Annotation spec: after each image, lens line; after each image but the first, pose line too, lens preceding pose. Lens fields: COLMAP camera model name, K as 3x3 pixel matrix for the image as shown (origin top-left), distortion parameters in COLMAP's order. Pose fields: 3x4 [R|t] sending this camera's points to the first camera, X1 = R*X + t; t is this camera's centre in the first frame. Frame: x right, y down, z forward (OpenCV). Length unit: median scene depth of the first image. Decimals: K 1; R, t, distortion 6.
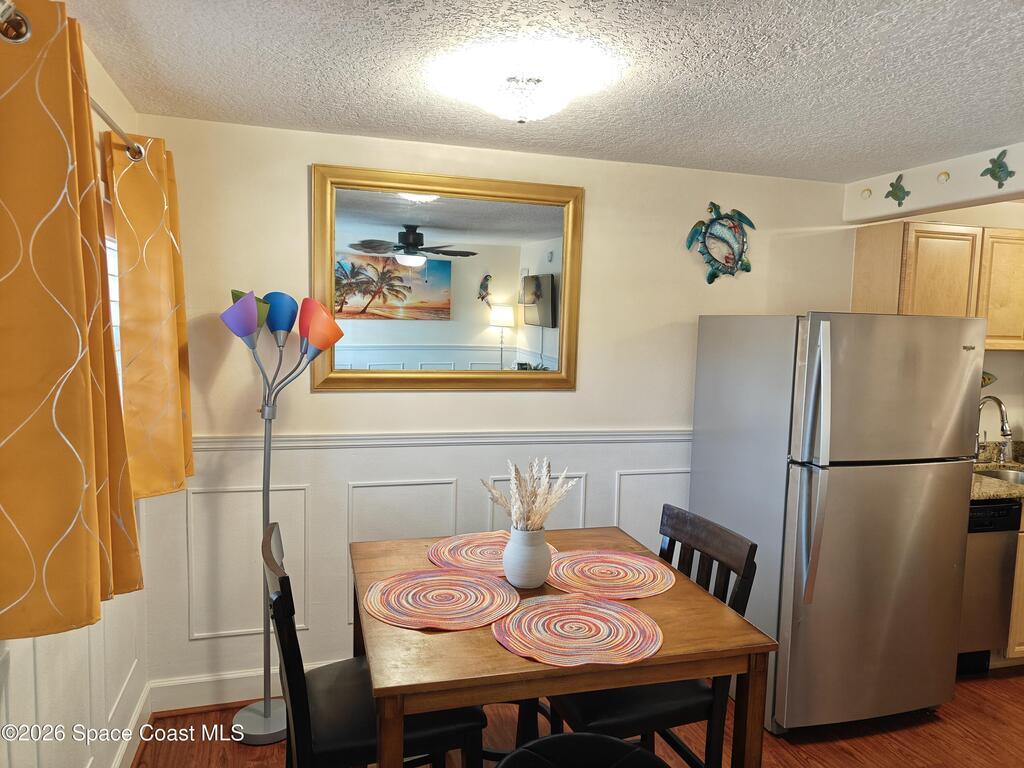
lens RADIAL K [[723.1, 0, 512.0], [0, 723.1, 384.0], [0, 0, 1]] dist [-0.011139, 0.034847]
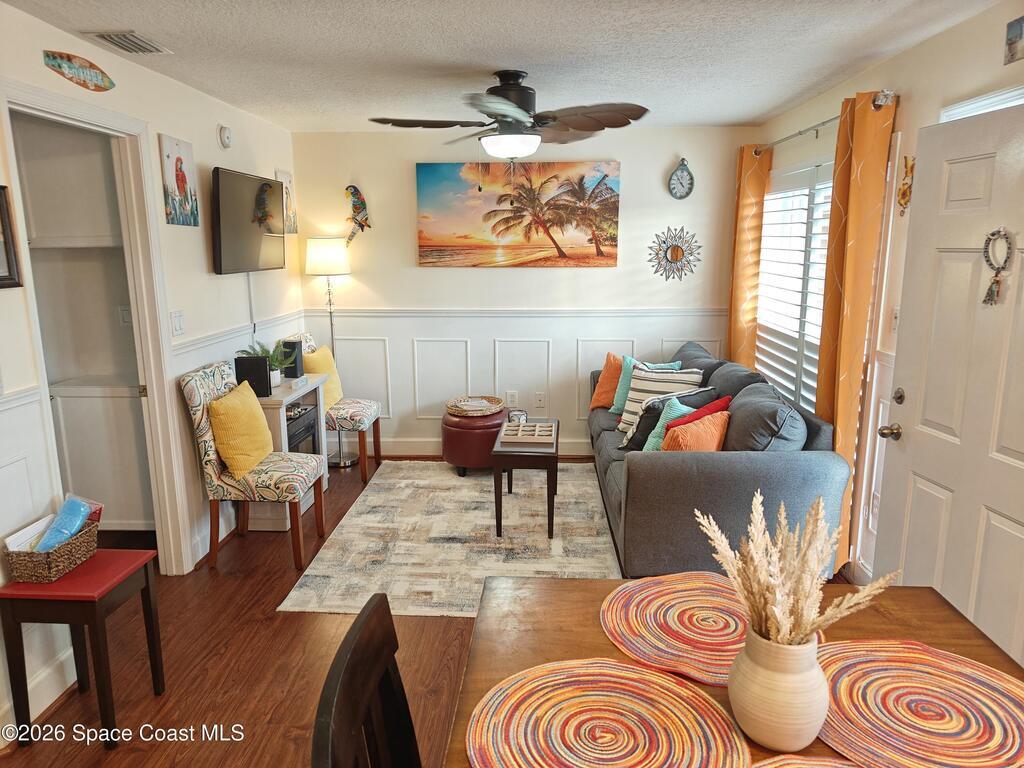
lens RADIAL K [[699.3, 0, 501.6], [0, 699.3, 392.0], [0, 0, 1]] dist [0.013193, 0.000004]
pose [[-0.938630, -0.094665, 0.331680, 0.034886], [0.008878, 0.954652, 0.297591, -0.064987], [-0.344811, 0.282273, -0.895225, 0.835169]]
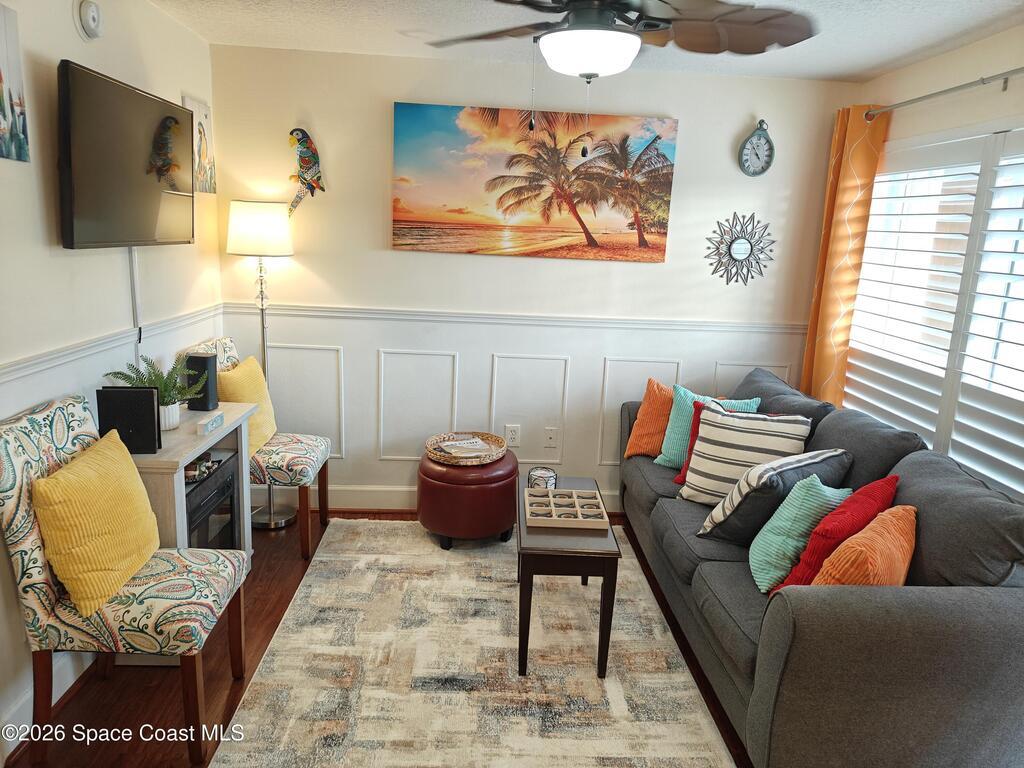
lens RADIAL K [[723.1, 0, 512.0], [0, 723.1, 384.0], [0, 0, 1]] dist [-0.011139, 0.034847]
pose [[-0.964341, -0.122690, 0.234506, 0.273783], [-0.048915, 0.953417, 0.297662, -0.016447], [-0.260102, 0.275577, -0.925421, 0.491027]]
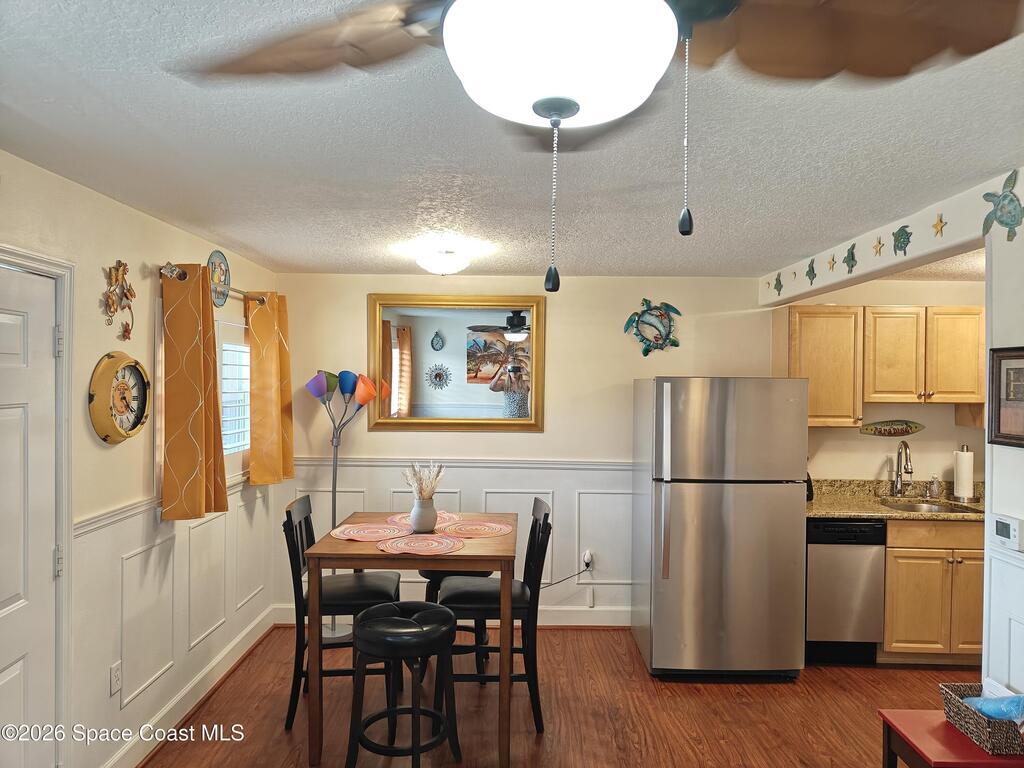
lens RADIAL K [[724.5, 0, 512.0], [0, 724.5, 384.0], [0, 0, 1]] dist [-0.000092, 0.008481]
pose [[0.954237, -0.015642, -0.298641, 0.451289], [-0.010009, 0.996401, -0.084171, 0.034307], [0.298883, 0.083308, 0.950647, -0.399625]]
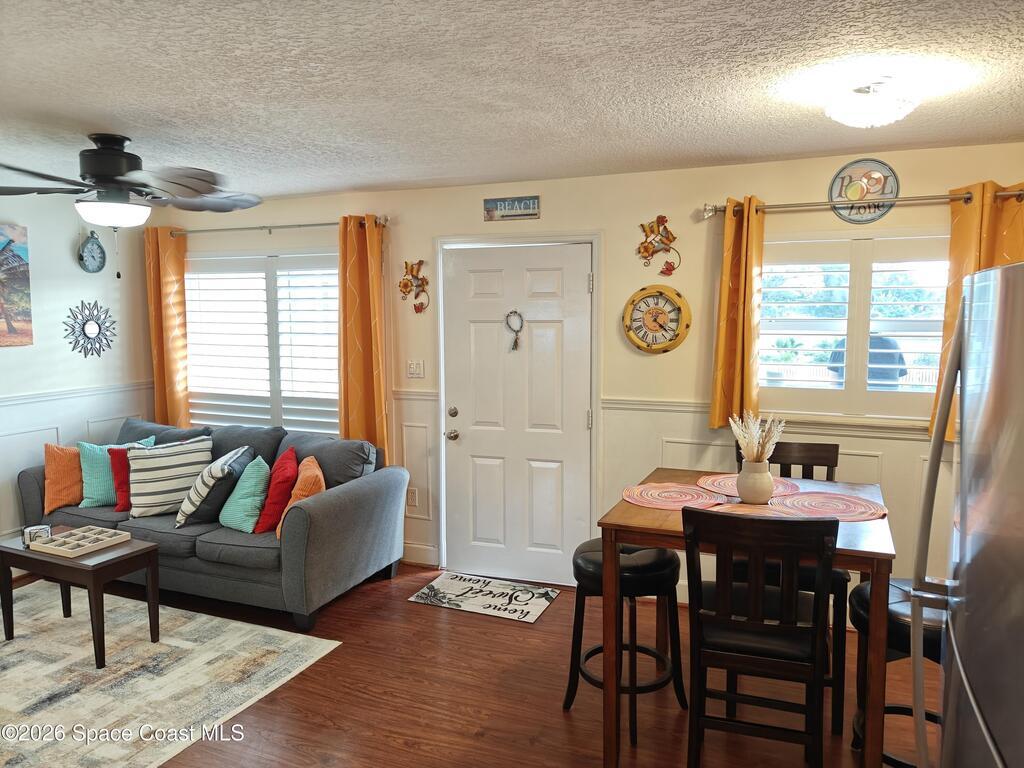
lens RADIAL K [[724.5, 0, 512.0], [0, 724.5, 384.0], [0, 0, 1]] dist [-0.000092, 0.008481]
pose [[-0.659133, 0.051696, -0.750247, 0.773879], [-0.079850, 0.987184, 0.138174, -0.057392], [0.747775, 0.150982, -0.646558, 0.872219]]
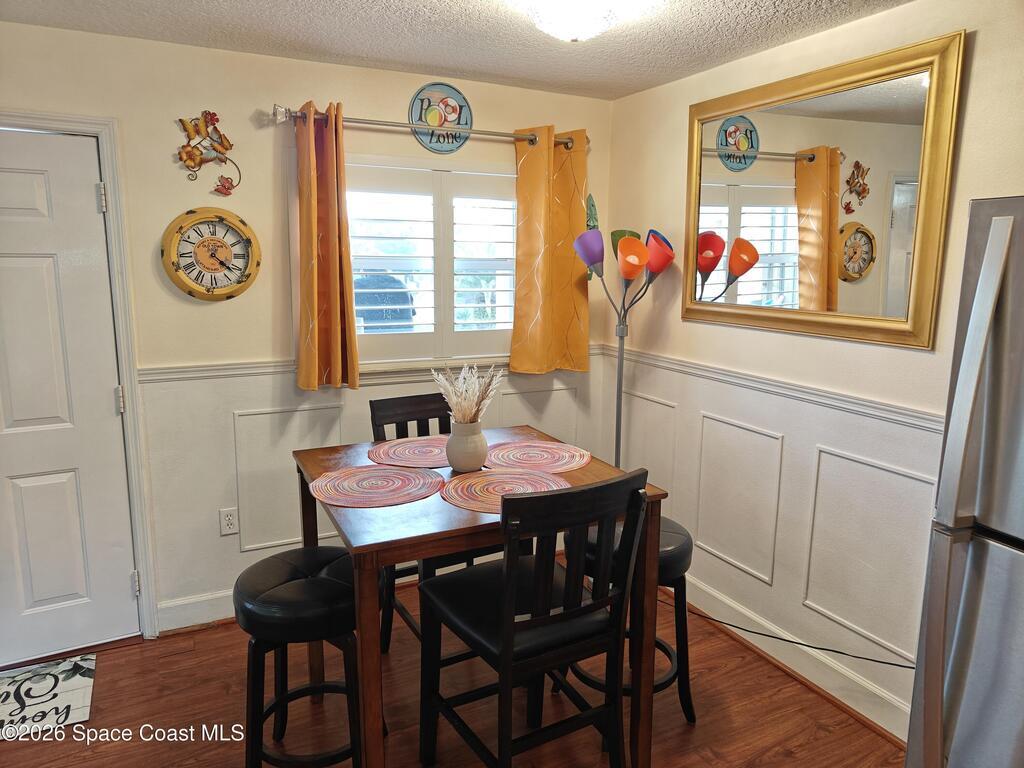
lens RADIAL K [[724.5, 0, 512.0], [0, 724.5, 384.0], [0, 0, 1]] dist [-0.000092, 0.008481]
pose [[0.153343, 0.144746, -0.977514, 0.665456], [-0.092735, 0.986956, 0.131596, -0.012275], [0.983812, 0.070471, 0.164766, 0.498642]]
